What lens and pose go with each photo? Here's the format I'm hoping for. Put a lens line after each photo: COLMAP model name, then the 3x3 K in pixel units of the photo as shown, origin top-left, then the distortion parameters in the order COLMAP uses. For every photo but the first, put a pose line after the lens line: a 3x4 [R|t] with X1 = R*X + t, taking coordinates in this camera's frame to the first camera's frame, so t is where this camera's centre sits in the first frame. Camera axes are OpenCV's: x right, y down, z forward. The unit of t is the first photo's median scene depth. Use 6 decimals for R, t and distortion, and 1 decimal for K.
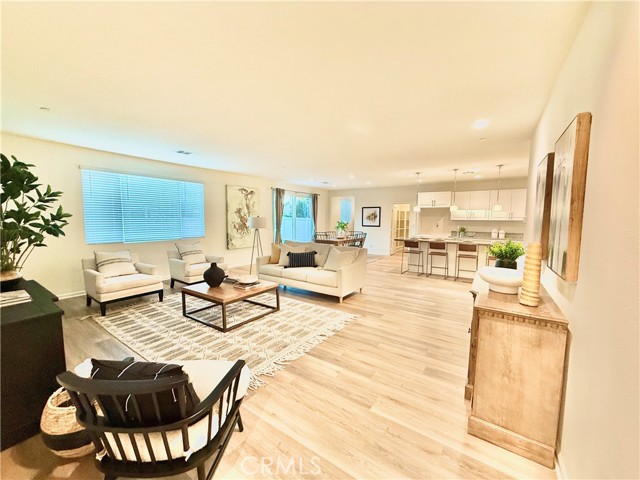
lens RADIAL K [[256.5, 0, 318.1], [0, 256.5, 239.1], [0, 0, 1]] dist [-0.000195, 0.000557]
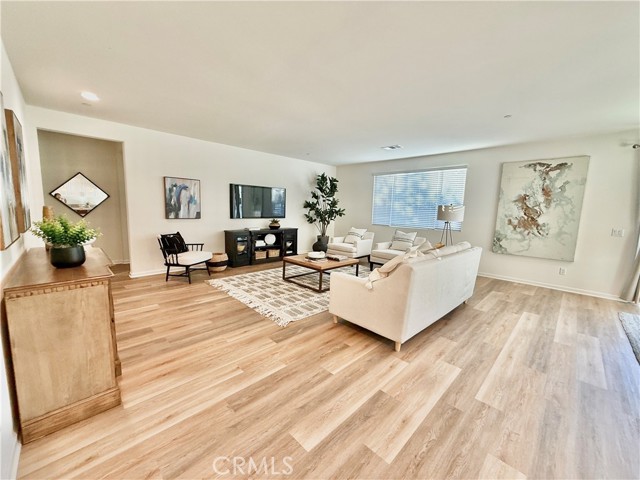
lens RADIAL K [[256.5, 0, 318.8], [0, 256.5, 238.9], [0, 0, 1]] dist [-0.000195, 0.000557]
pose [[-0.183361, 0.105417, -0.977377, 0.428507], [-0.111963, 0.985525, 0.127301, -0.032685], [0.976649, 0.132772, -0.168904, 0.595017]]
